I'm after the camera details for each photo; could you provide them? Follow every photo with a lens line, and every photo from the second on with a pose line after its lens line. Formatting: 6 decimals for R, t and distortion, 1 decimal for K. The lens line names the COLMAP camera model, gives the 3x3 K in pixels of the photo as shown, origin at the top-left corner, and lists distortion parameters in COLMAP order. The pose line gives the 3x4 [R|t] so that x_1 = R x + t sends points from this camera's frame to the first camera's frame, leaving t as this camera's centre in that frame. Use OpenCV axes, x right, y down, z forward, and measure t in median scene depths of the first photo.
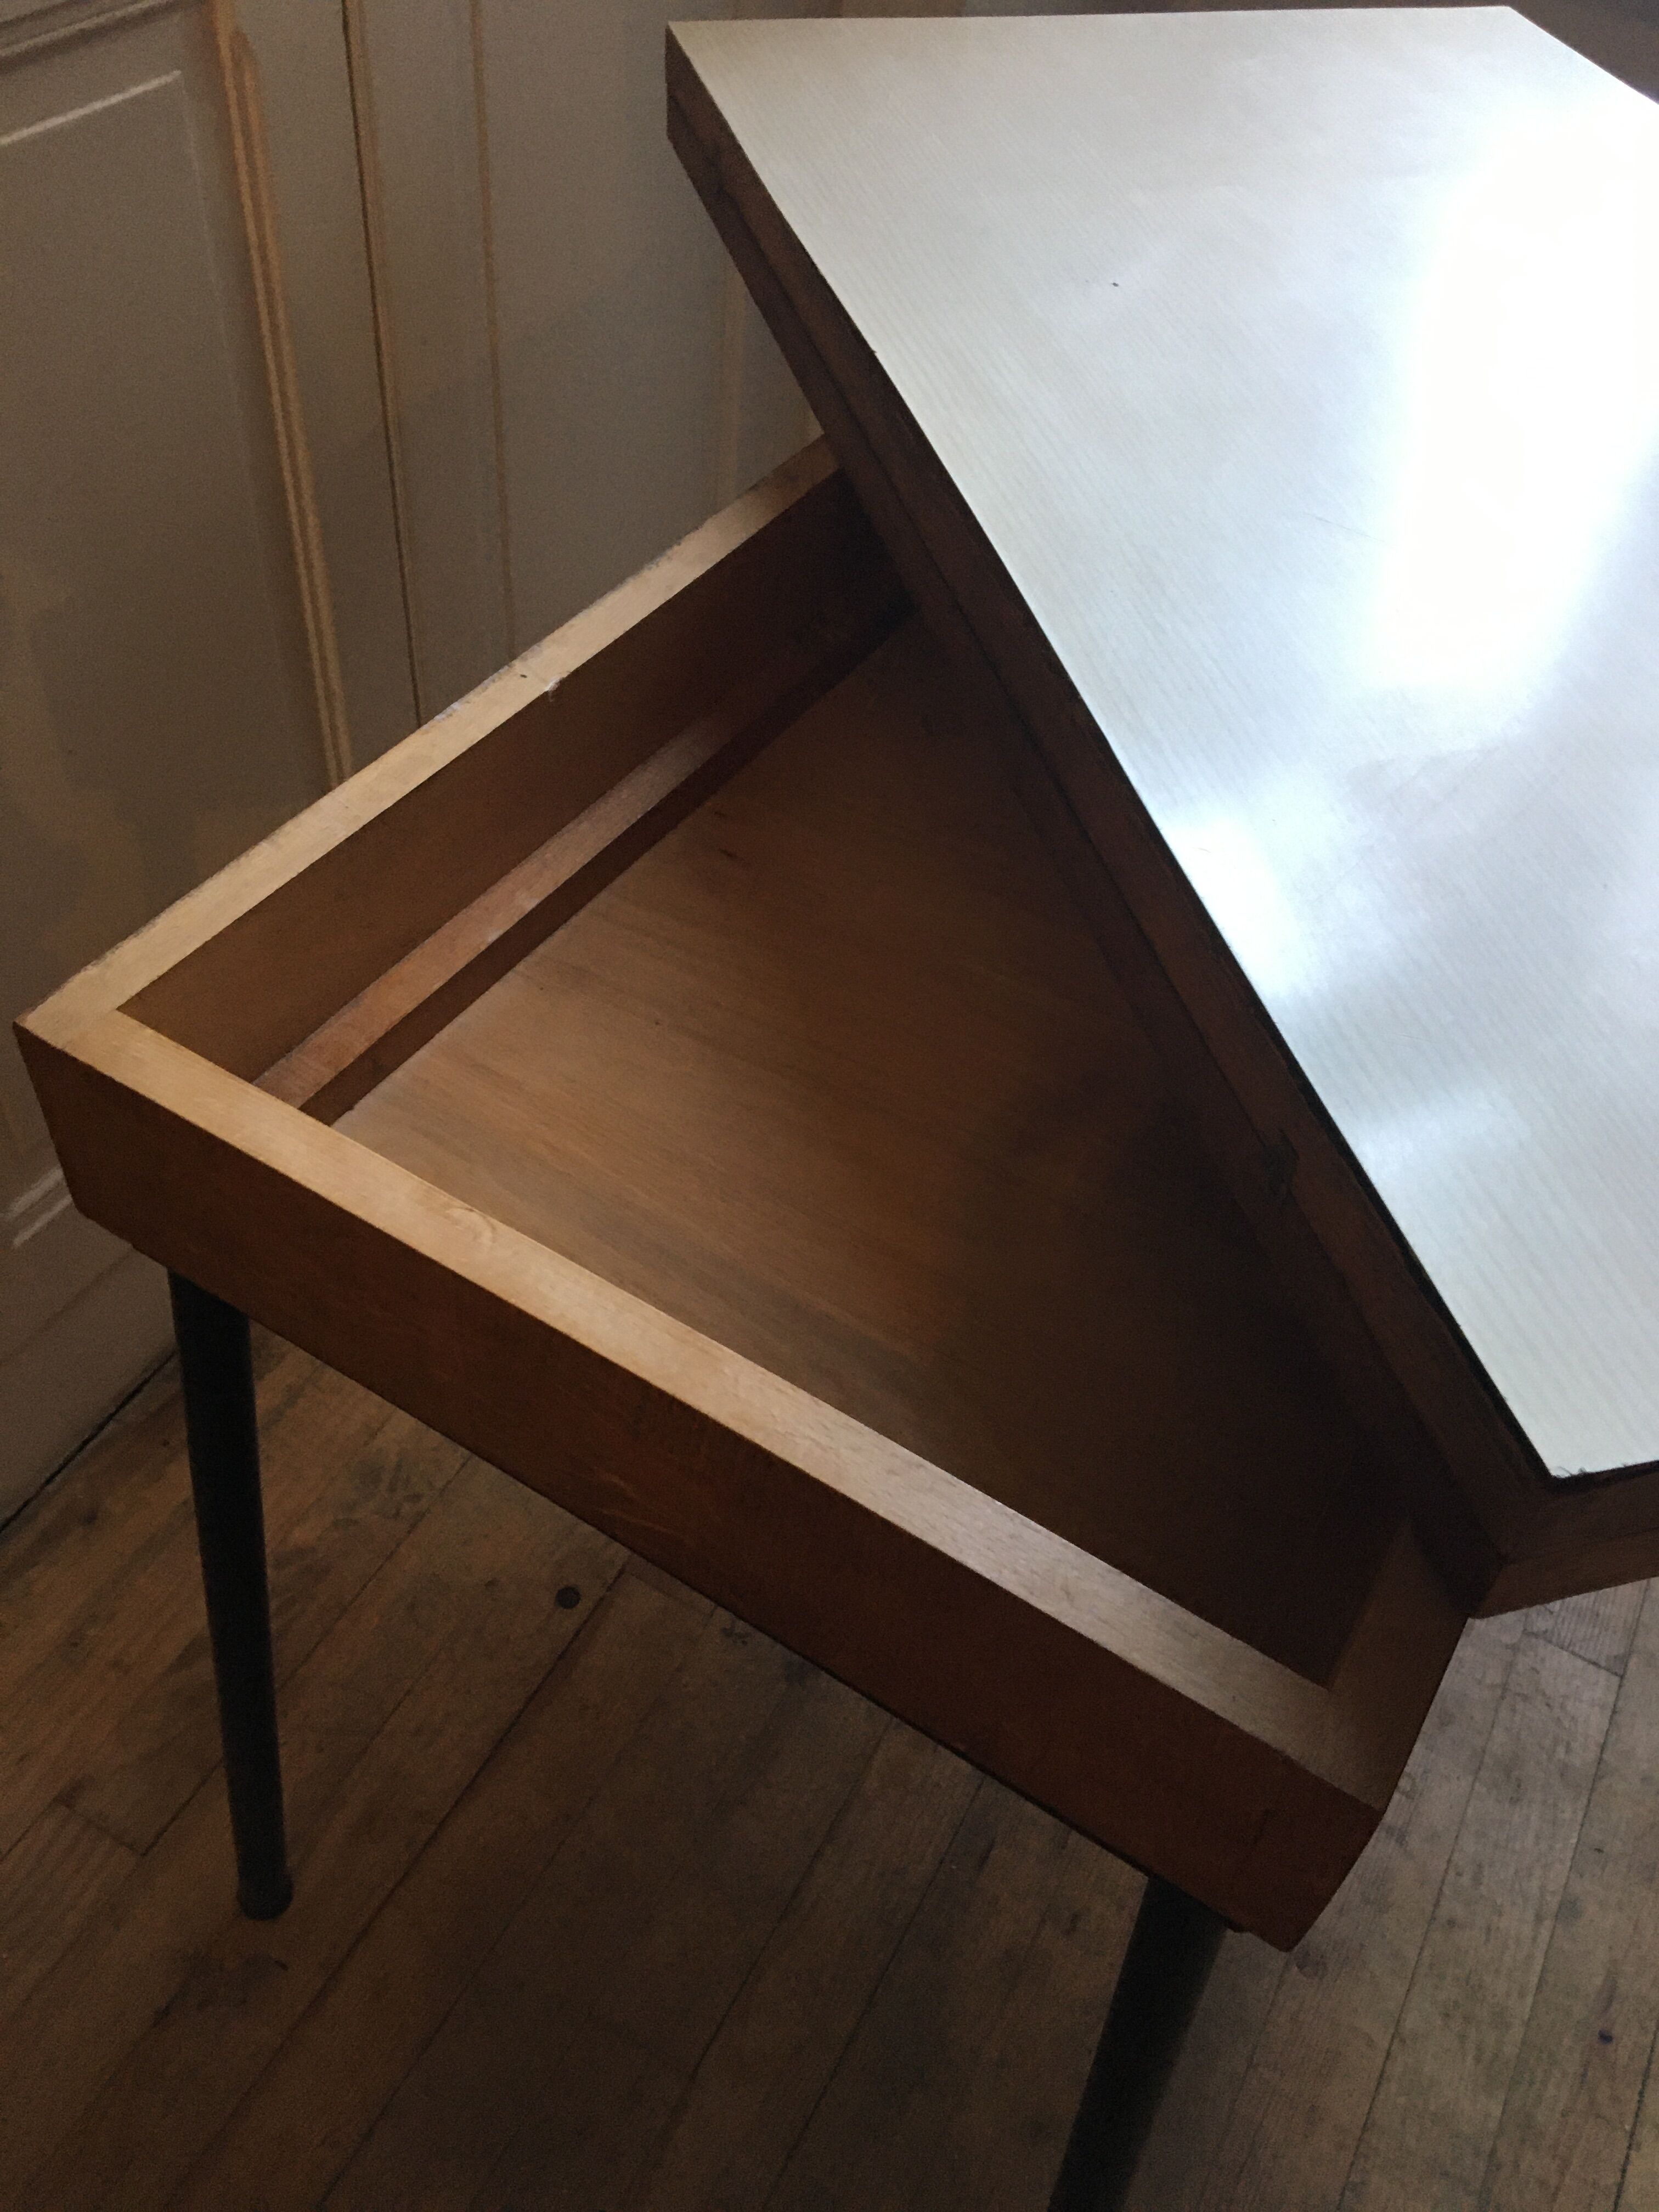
lens RADIAL K [[1874.1, 0, 844.3], [0, 1874.1, 1104.4], [0, 0, 1]] dist [0.083708, -0.141620]
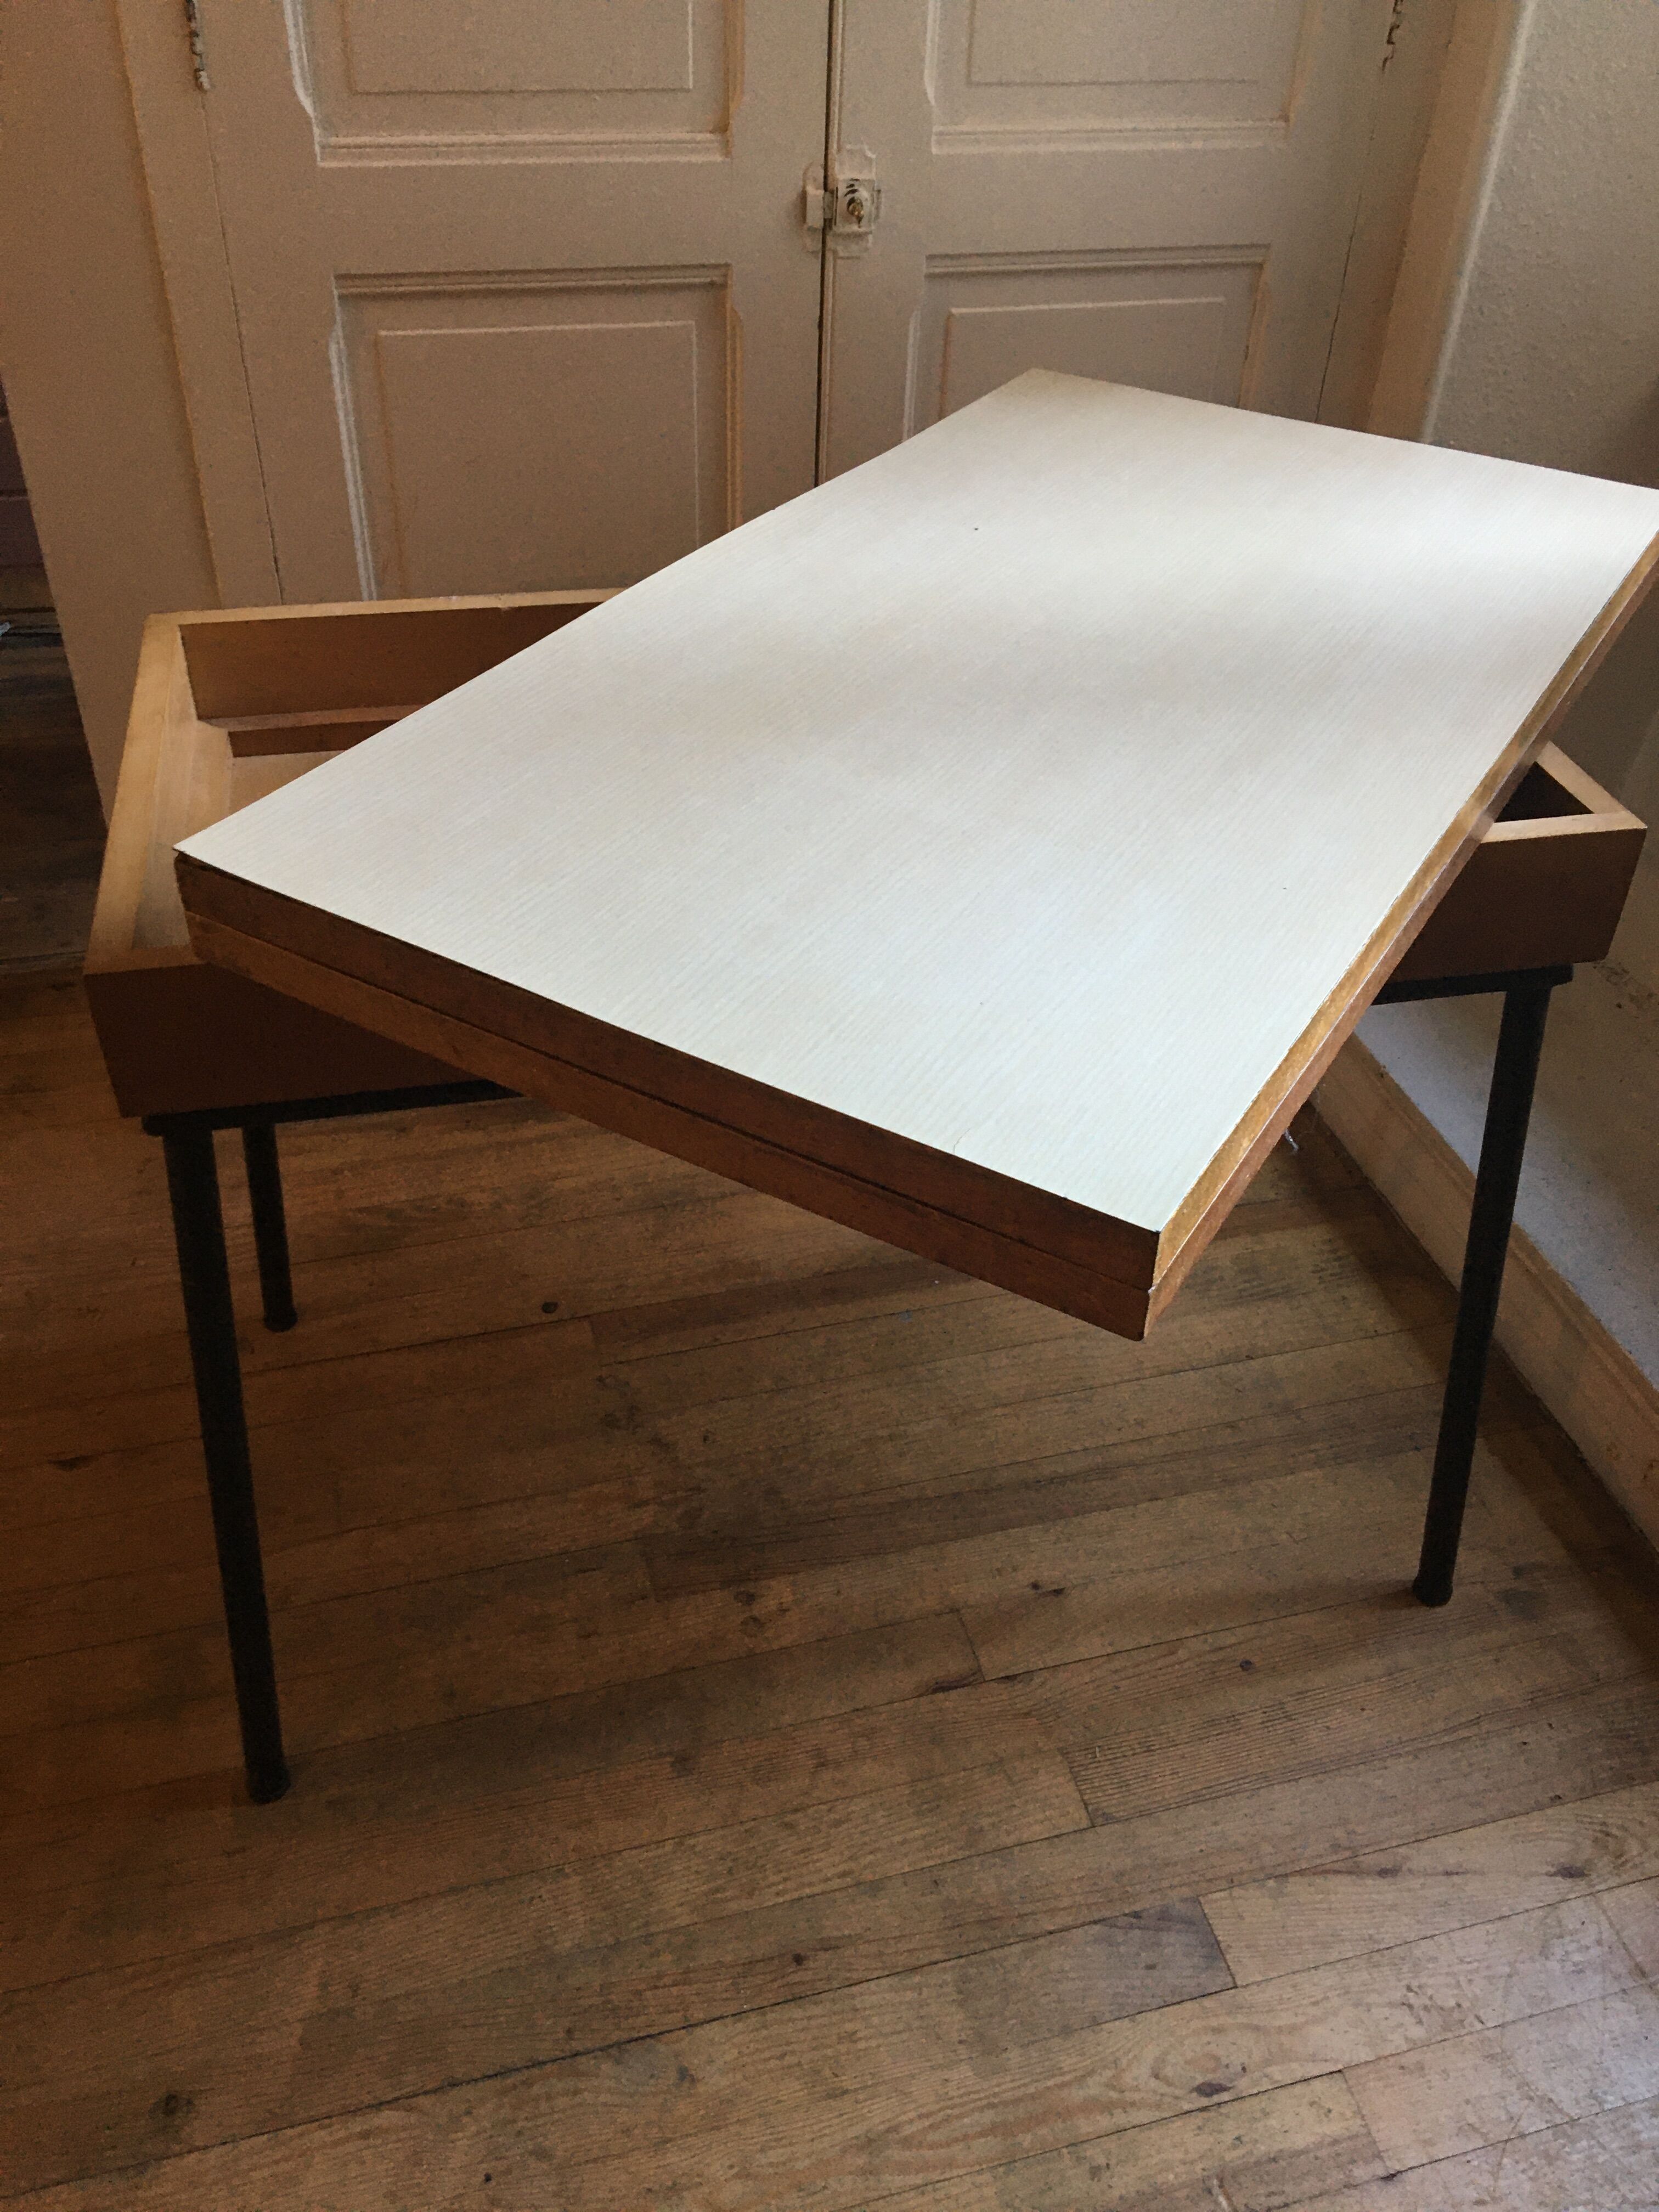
lens RADIAL K [[1874.1, 0, 841.1], [0, 1874.1, 1109.8], [0, 0, 1]] dist [0.083708, -0.141620]
pose [[0.689611, 0.404631, -0.600591, 0.886049], [-0.510735, 0.859708, -0.007232, 0.027981], [0.513407, 0.311730, 0.799524, -0.098306]]
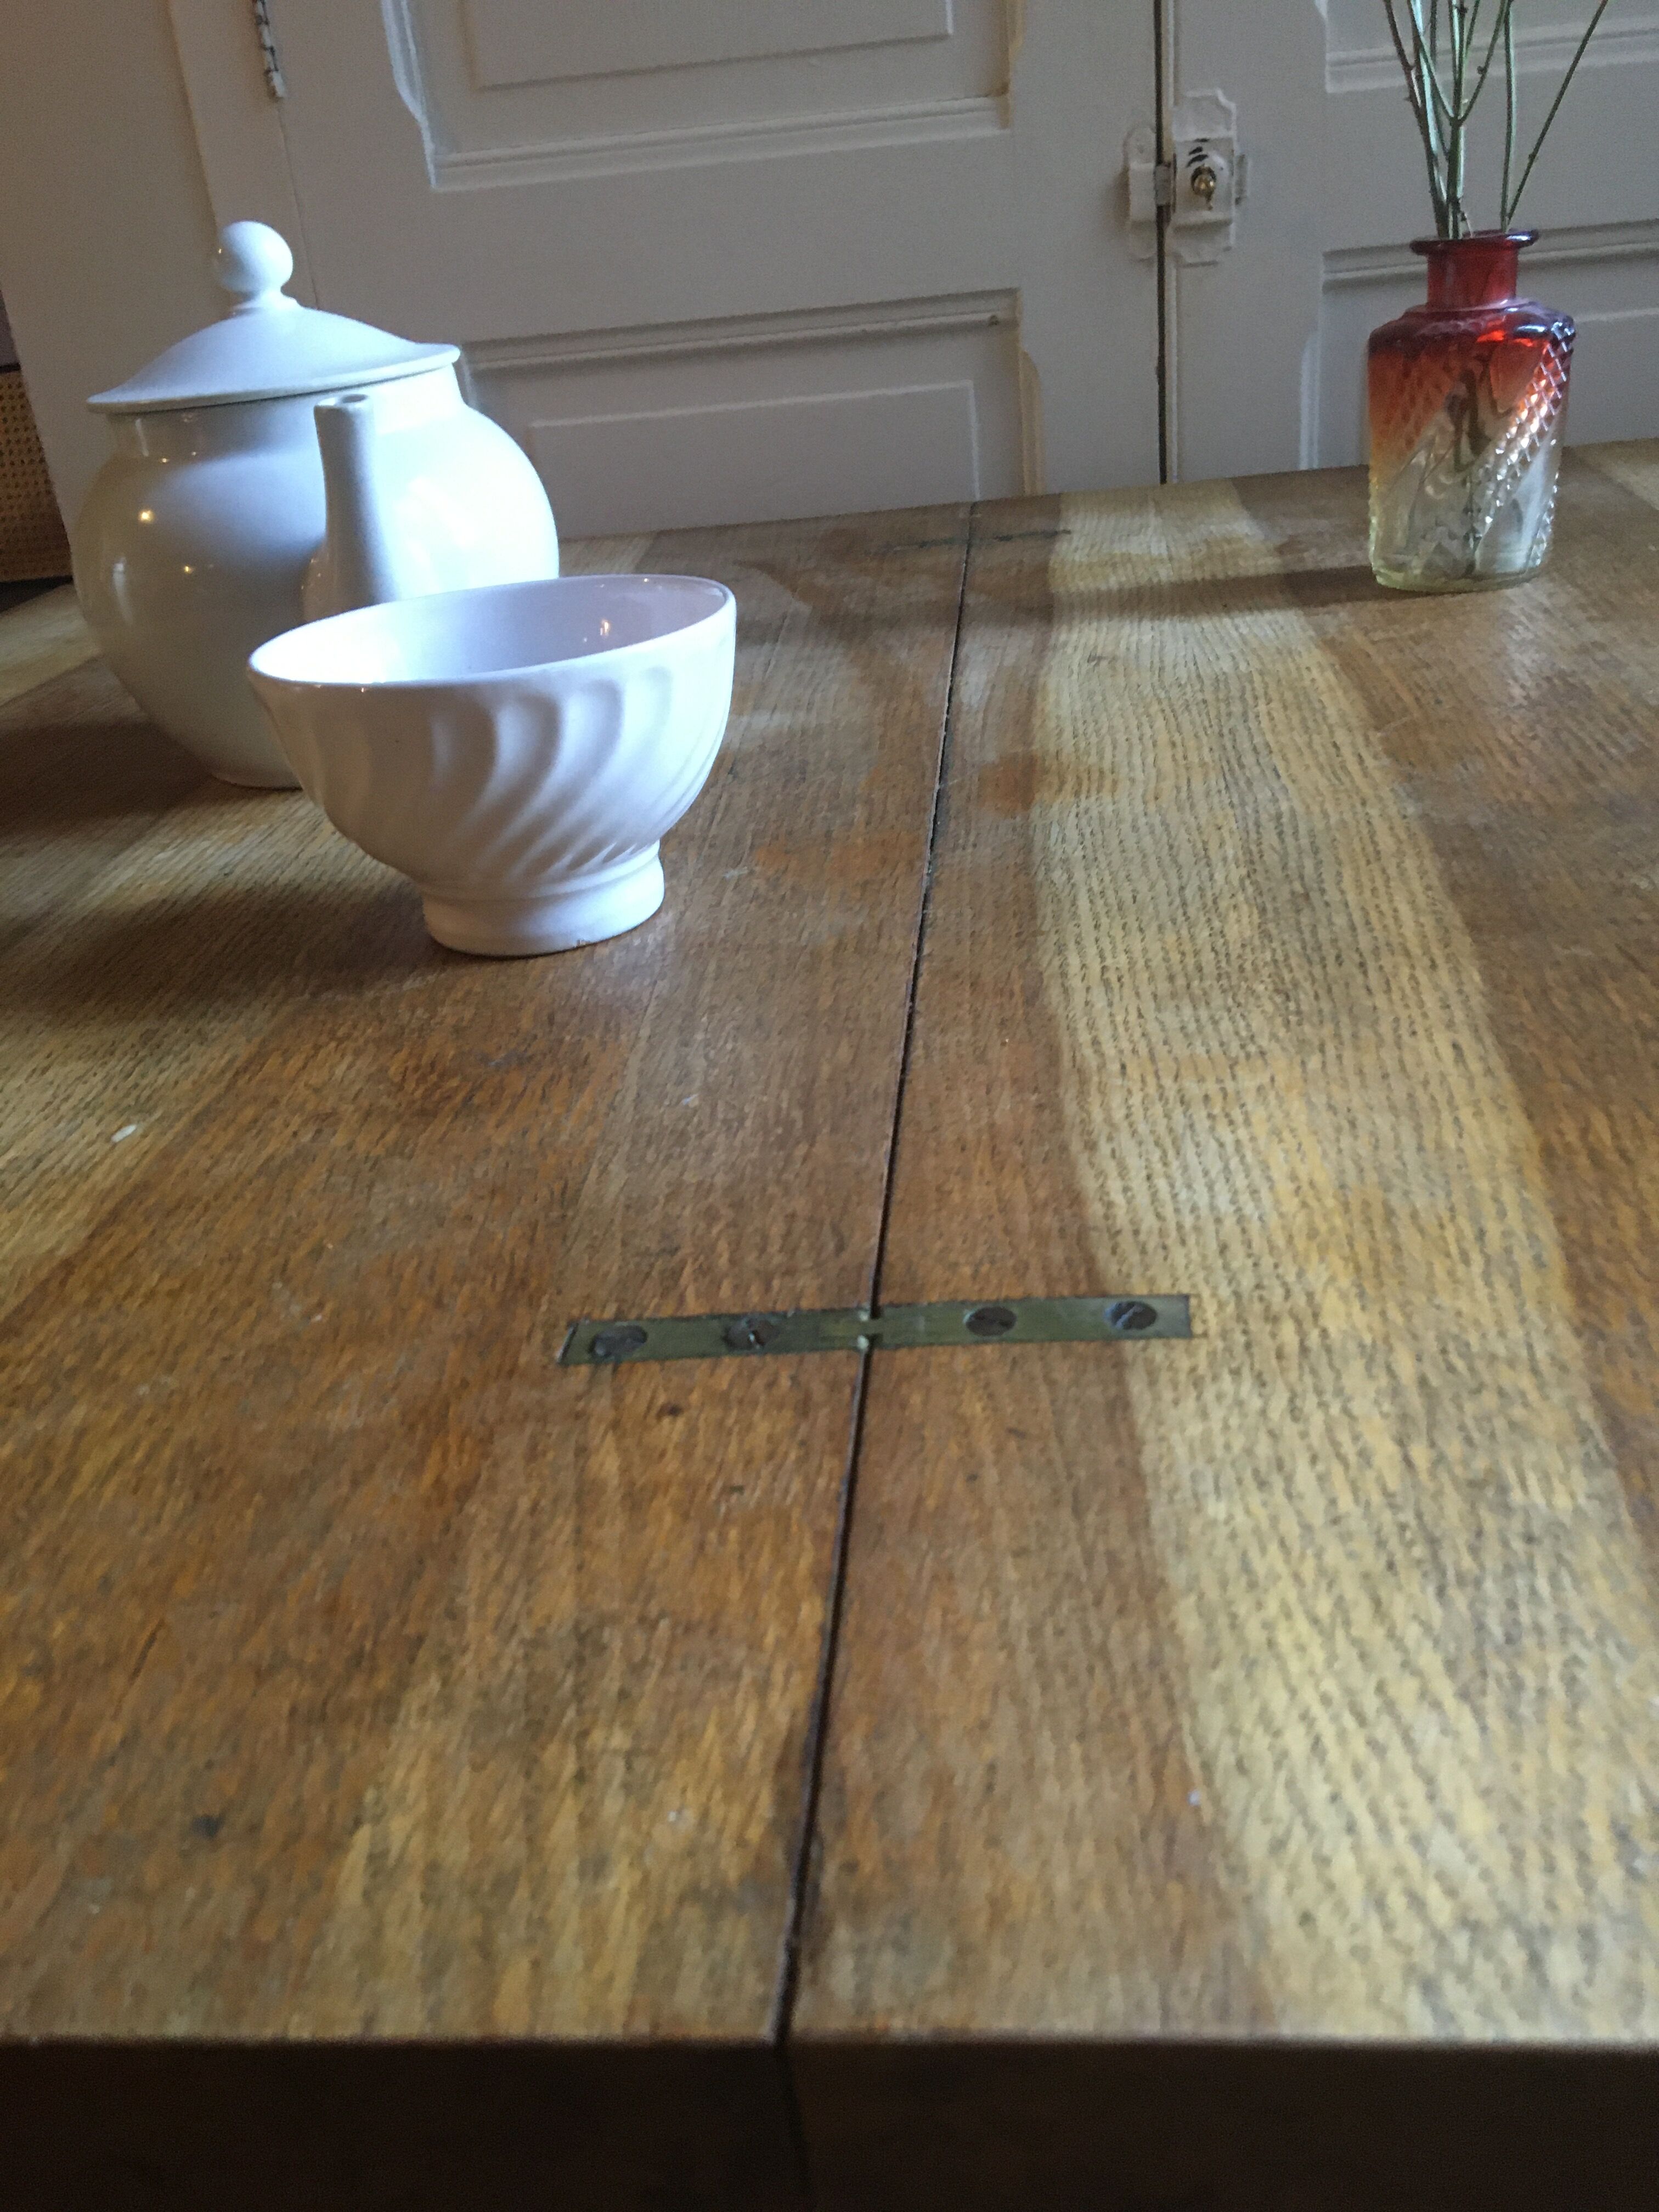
lens RADIAL K [[1874.1, 0, 828.0], [0, 1874.1, 1098.9], [0, 0, 1]] dist [0.083708, -0.141620]
pose [[0.434160, 0.283376, -0.855104, 0.624706], [-0.554348, 0.832266, -0.005650, -0.079876], [0.710073, 0.476478, 0.518426, 0.413258]]
